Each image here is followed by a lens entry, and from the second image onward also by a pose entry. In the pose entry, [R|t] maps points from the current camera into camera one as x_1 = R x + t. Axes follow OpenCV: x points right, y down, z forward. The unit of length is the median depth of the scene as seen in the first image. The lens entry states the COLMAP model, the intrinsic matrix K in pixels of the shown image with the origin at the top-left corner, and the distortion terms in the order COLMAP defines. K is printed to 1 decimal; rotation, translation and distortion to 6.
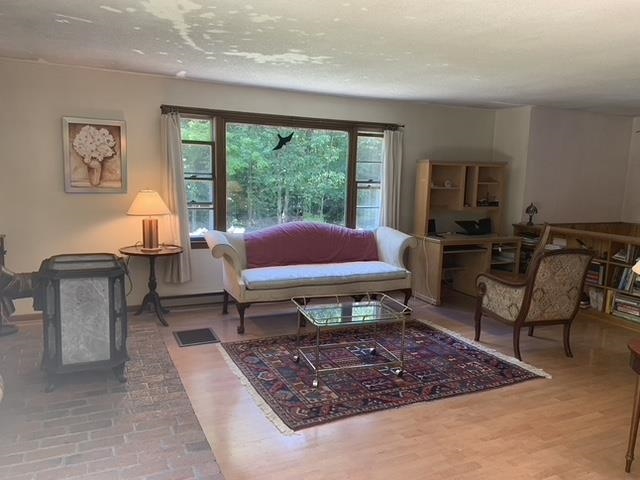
lens RADIAL K [[489.5, 0, 324.0], [0, 489.5, 239.9], [0, 0, 1]] dist [0.013900, -0.020313]
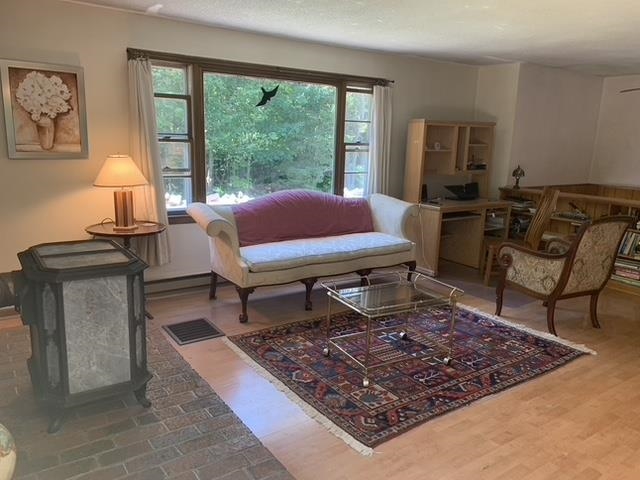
lens RADIAL K [[489.5, 0, 316.4], [0, 489.5, 239.6], [0, 0, 1]] dist [0.013900, -0.020313]
pose [[0.986800, -0.032980, 0.158549, -0.168175], [0.020813, 0.996752, 0.077797, -0.018042], [-0.160599, -0.073470, 0.984281, 0.138505]]
